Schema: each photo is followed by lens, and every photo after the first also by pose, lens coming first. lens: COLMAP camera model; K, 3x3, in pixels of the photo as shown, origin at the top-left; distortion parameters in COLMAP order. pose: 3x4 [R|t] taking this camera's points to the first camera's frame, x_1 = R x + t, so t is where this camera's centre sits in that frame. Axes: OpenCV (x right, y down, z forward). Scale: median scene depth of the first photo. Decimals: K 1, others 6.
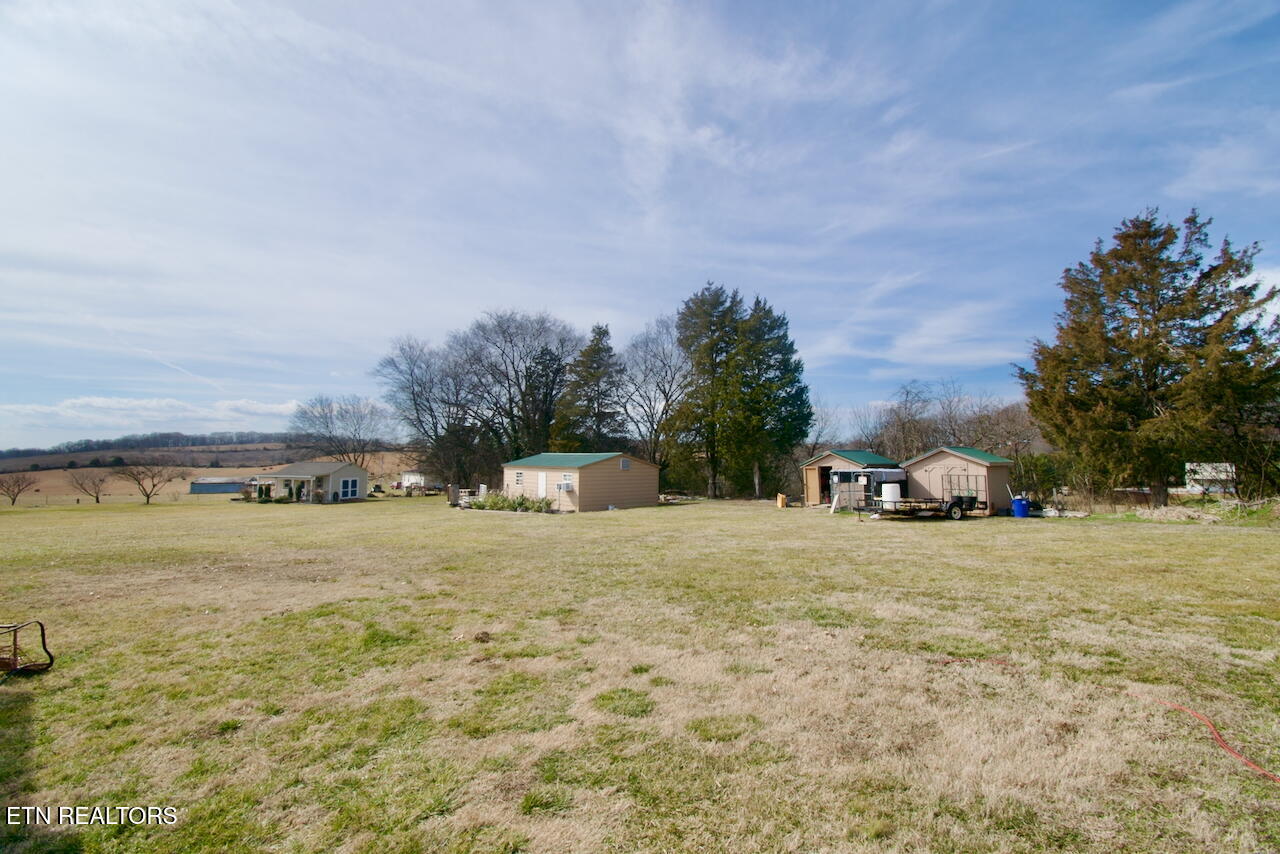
lens RADIAL K [[566.8, 0, 650.7], [0, 566.8, 422.8], [0, 0, 1]] dist [-0.024326, -0.001373]
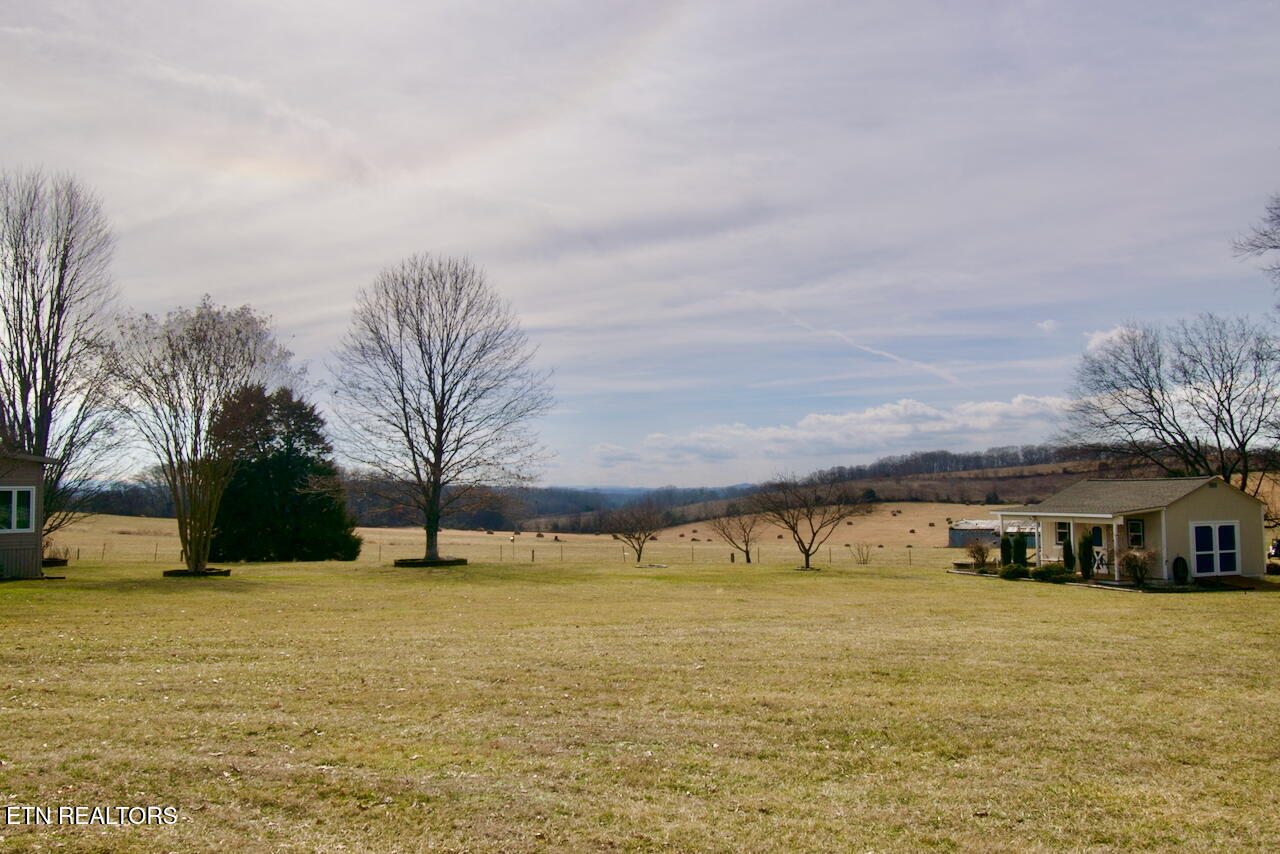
lens RADIAL K [[1062.7, 0, 647.3], [0, 1062.7, 426.4], [0, 0, 1]] dist [0.000919, -0.009385]
pose [[0.555396, -0.061648, -0.829298, -0.124053], [0.066916, 0.997328, -0.029325, 0.024794], [0.828889, -0.039206, 0.558037, 0.237535]]
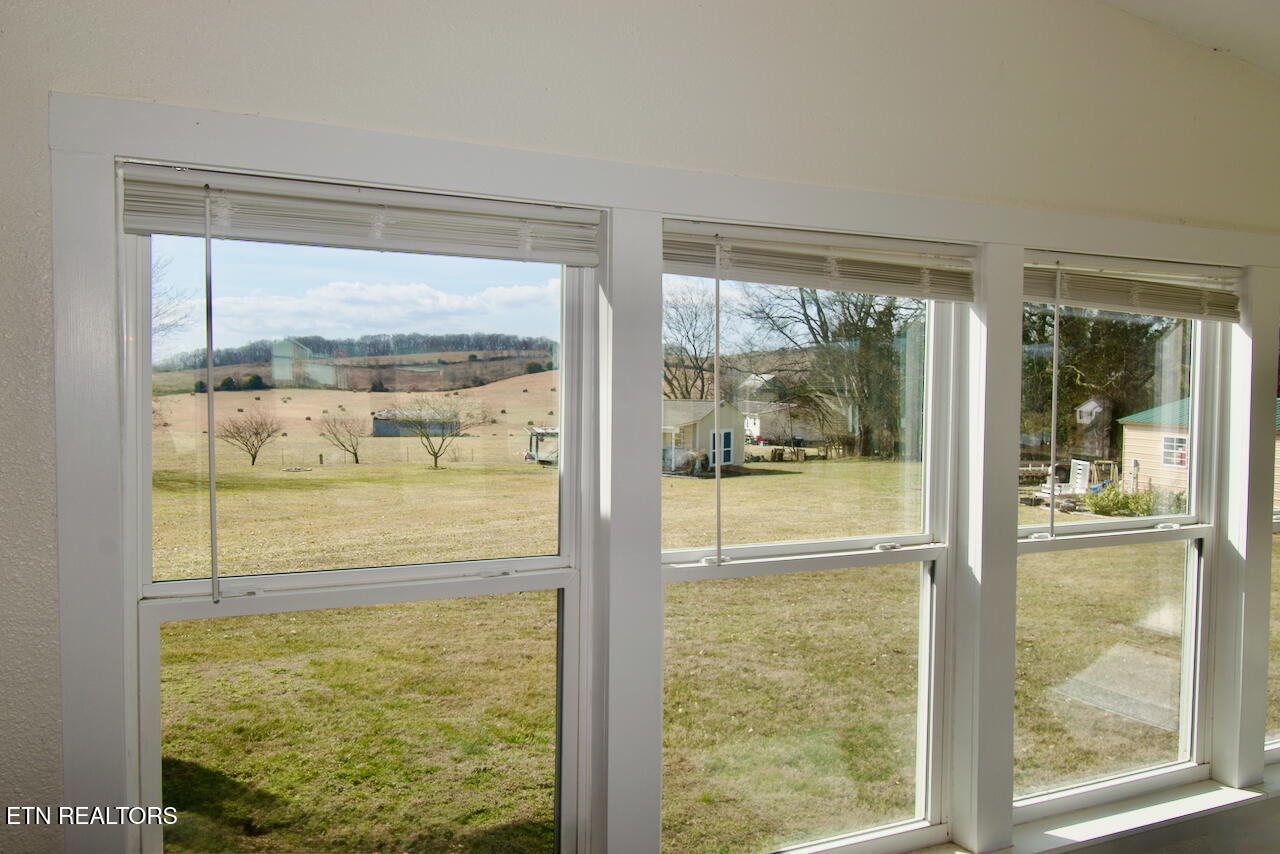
lens RADIAL K [[1062.7, 0, 640.1], [0, 1062.7, 426.1], [0, 0, 1]] dist [0.000919, -0.009385]
pose [[0.920073, 0.022472, -0.391103, -0.161351], [0.020474, 0.994231, 0.105292, -0.013424], [0.391213, -0.104884, 0.914304, 0.010286]]
